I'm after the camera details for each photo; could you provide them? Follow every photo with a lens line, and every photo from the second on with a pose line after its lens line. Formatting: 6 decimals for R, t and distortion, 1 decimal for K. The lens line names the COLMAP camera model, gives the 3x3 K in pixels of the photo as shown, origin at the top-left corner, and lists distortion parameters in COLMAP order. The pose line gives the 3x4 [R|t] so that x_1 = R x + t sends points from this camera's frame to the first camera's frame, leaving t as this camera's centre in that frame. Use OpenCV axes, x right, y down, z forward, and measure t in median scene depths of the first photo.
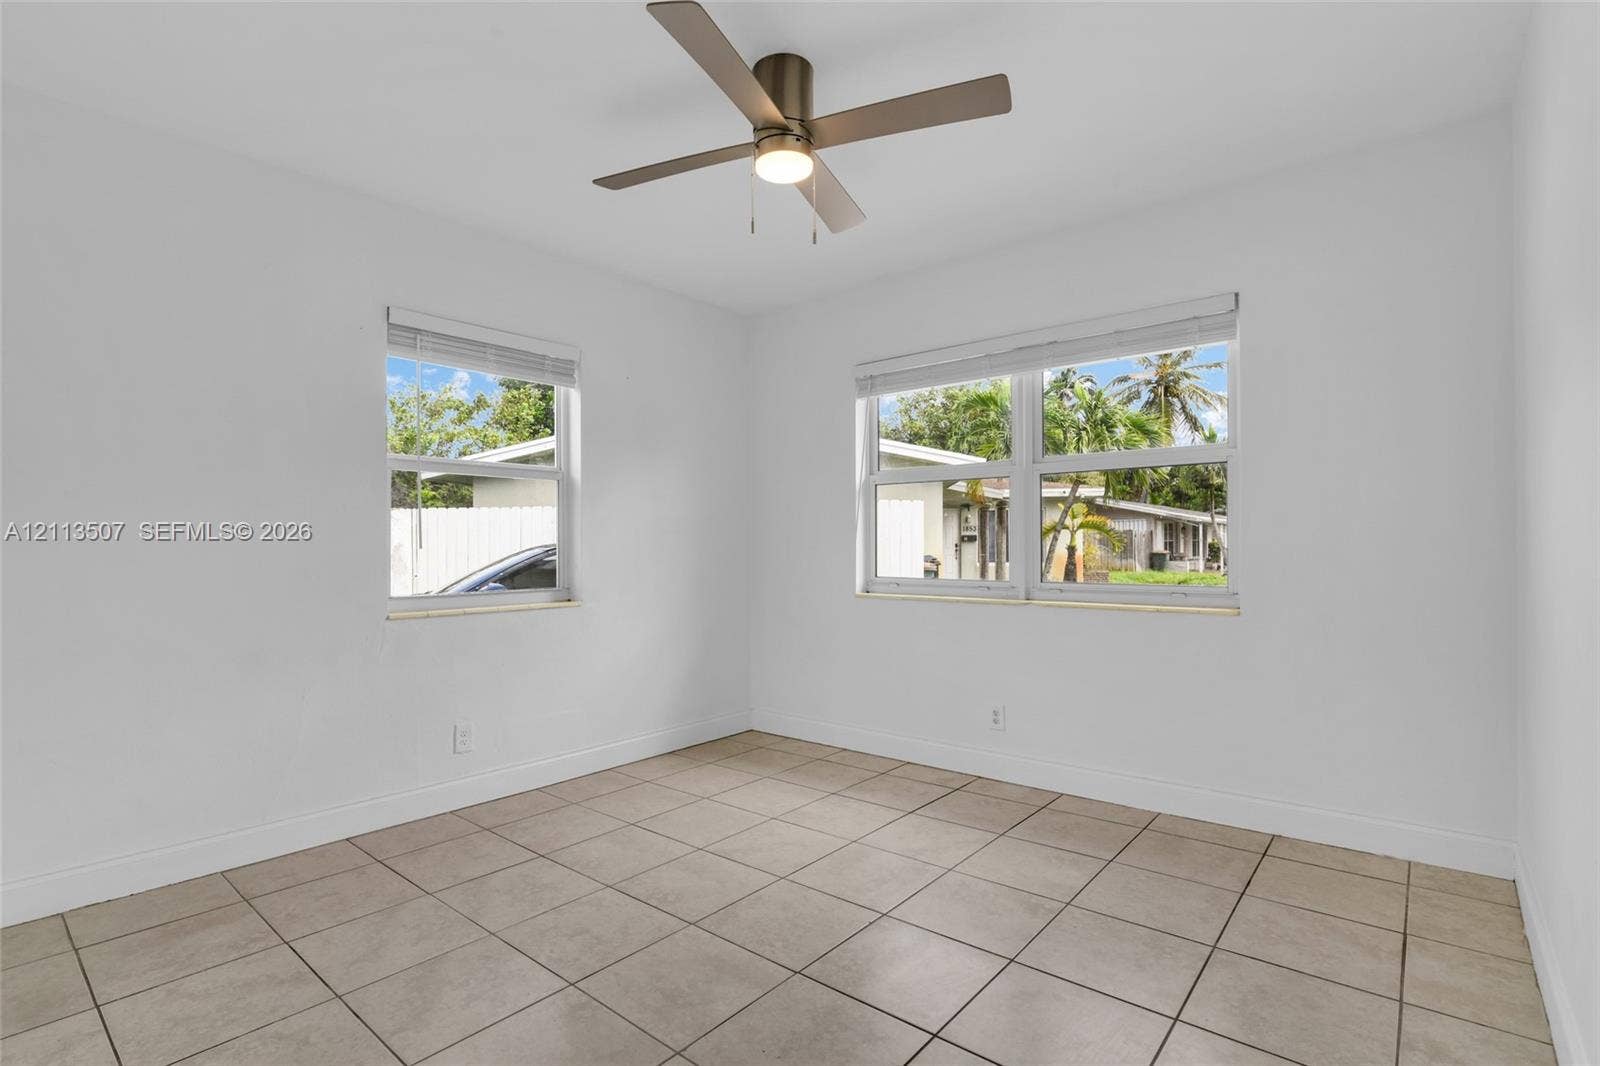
lens RADIAL K [[749.6, 0, 800.0], [0, 749.6, 533.0], [0, 0, 1]] dist [-0.021685, -0.001014]
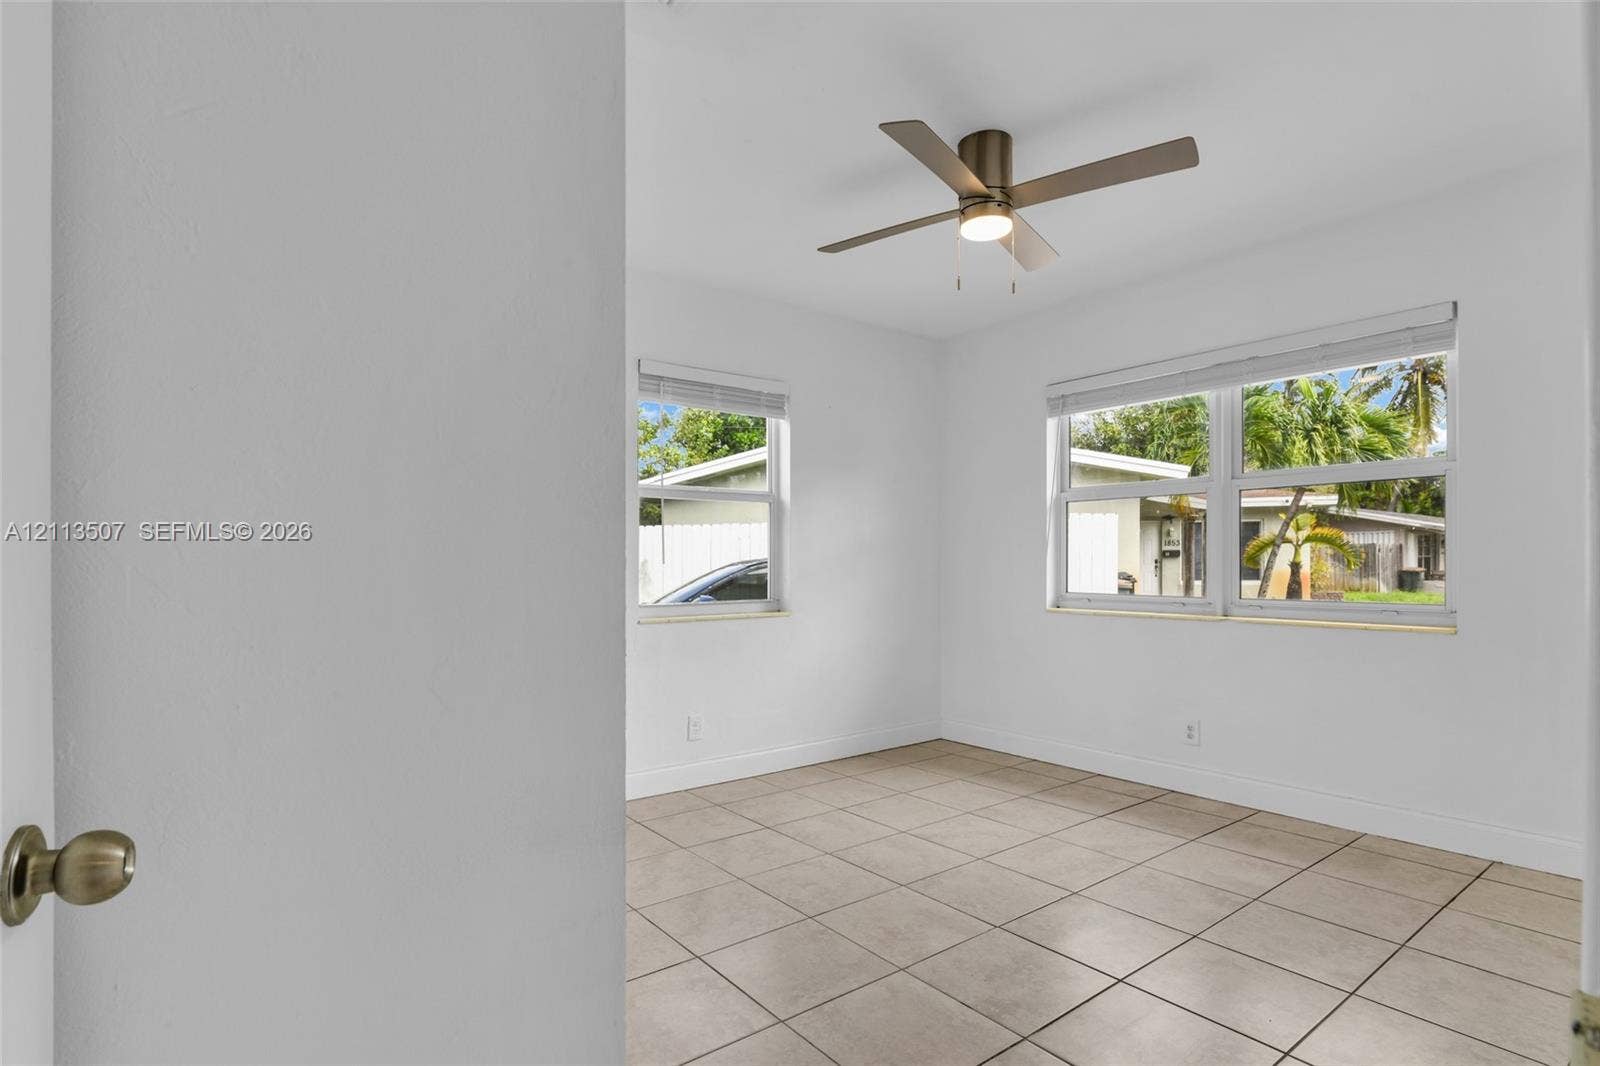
lens RADIAL K [[794.4, 0, 813.1], [0, 794.4, 564.4], [0, 0, 1]] dist [-0.017645, 0.001109]
pose [[0.978989, 0.001847, -0.203903, -0.018512], [0.002379, 0.999787, 0.020480, -0.002447], [0.203897, -0.020535, 0.978777, -0.140731]]
